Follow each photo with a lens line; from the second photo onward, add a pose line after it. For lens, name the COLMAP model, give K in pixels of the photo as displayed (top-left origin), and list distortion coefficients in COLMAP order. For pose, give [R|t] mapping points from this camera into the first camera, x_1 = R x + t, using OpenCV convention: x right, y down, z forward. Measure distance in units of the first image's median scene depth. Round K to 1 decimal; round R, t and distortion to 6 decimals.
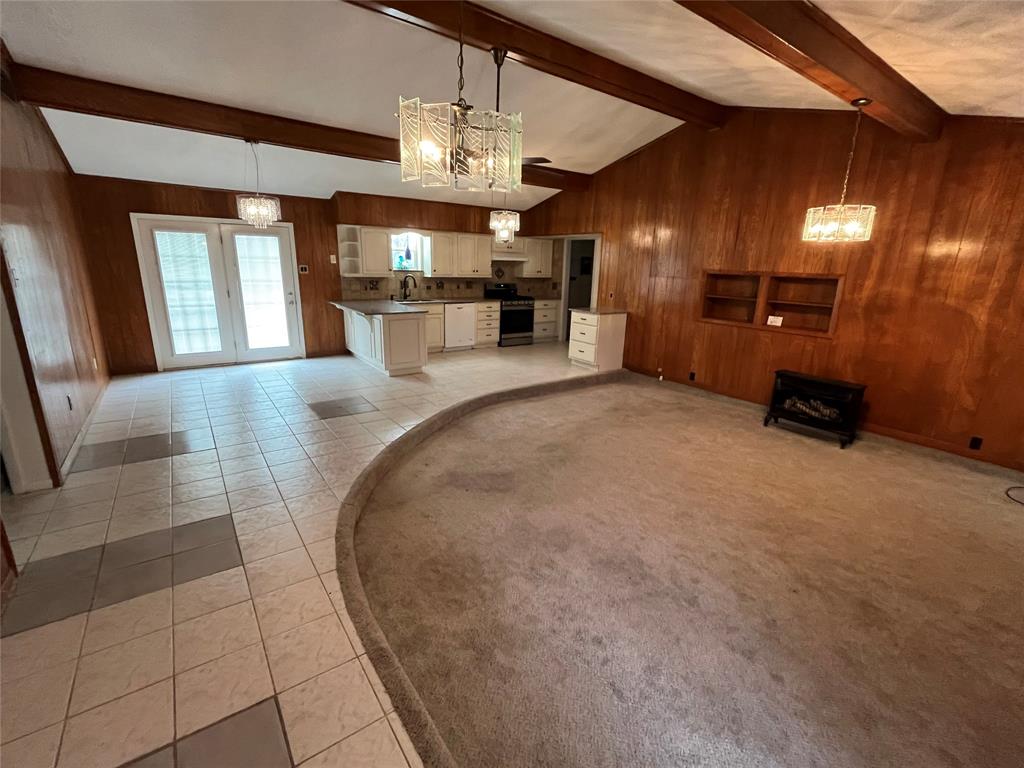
lens RADIAL K [[453.3, 0, 510.6], [0, 453.3, 381.6], [0, 0, 1]] dist [-0.000437, -0.000108]
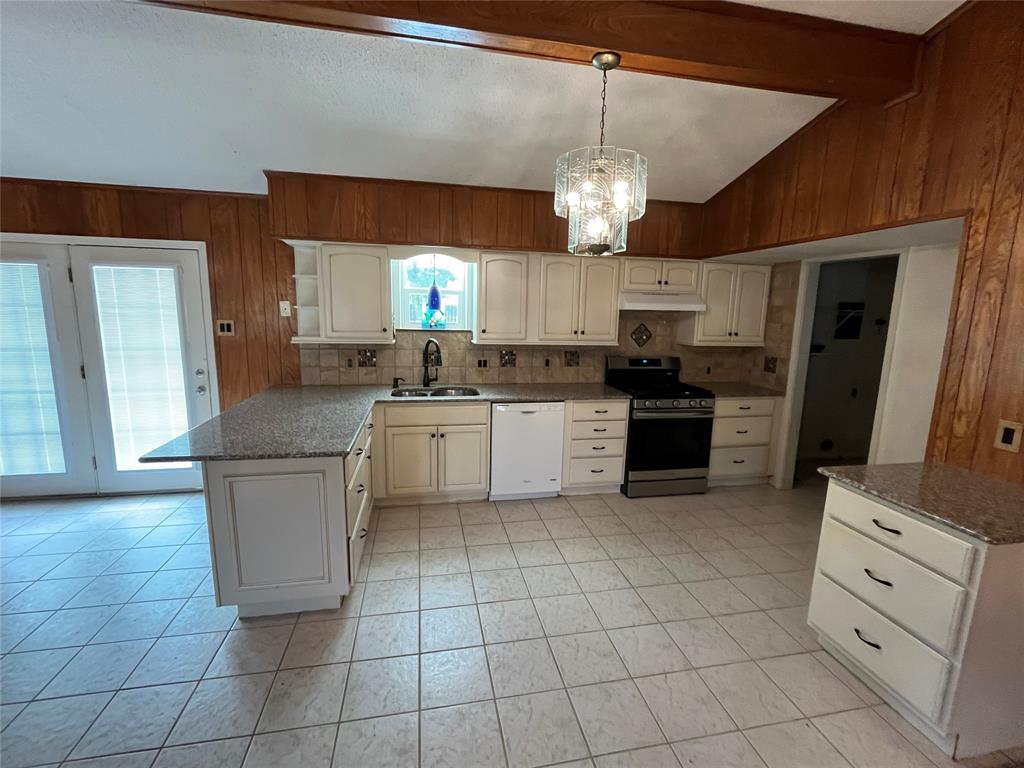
lens RADIAL K [[453.3, 0, 510.6], [0, 453.3, 381.6], [0, 0, 1]] dist [-0.000437, -0.000108]
pose [[0.909992, 0.059598, -0.410321, 0.059955], [-0.104022, 0.990781, -0.086788, -0.160439], [0.401366, 0.121659, 0.907802, 0.609332]]
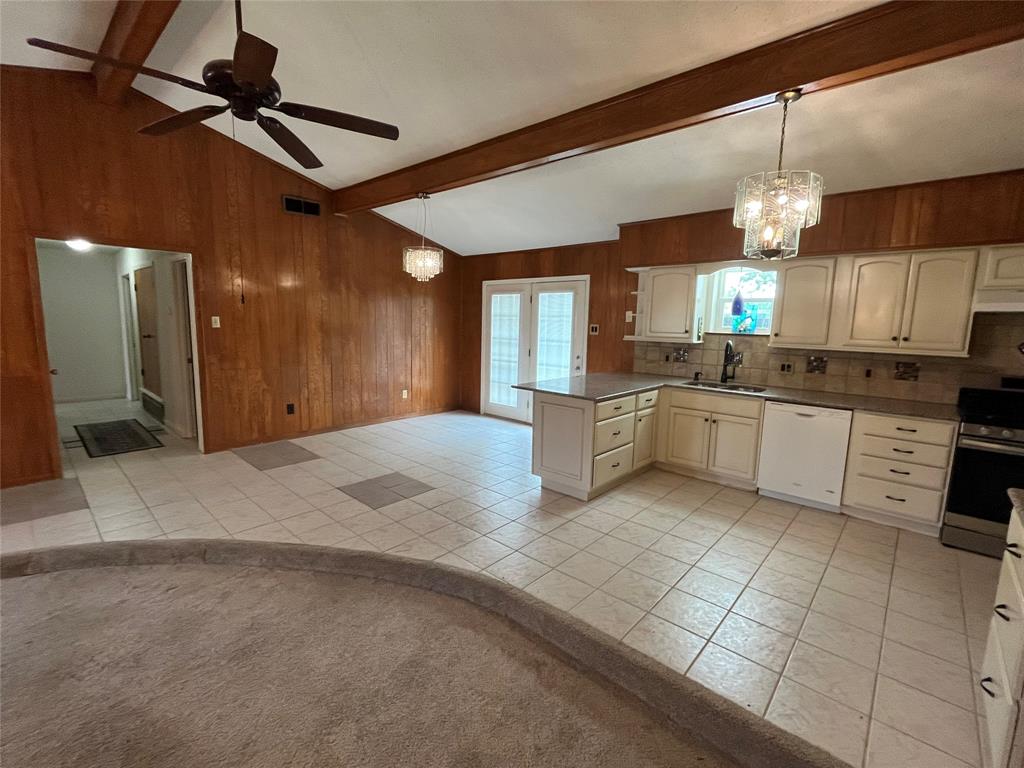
lens RADIAL K [[453.3, 0, 510.6], [0, 453.3, 381.6], [0, 0, 1]] dist [-0.000437, -0.000108]
pose [[0.204178, 0.110019, -0.972732, 0.282534], [-0.265603, 0.962618, 0.053125, -0.148609], [0.942214, 0.247514, 0.225767, 0.645278]]
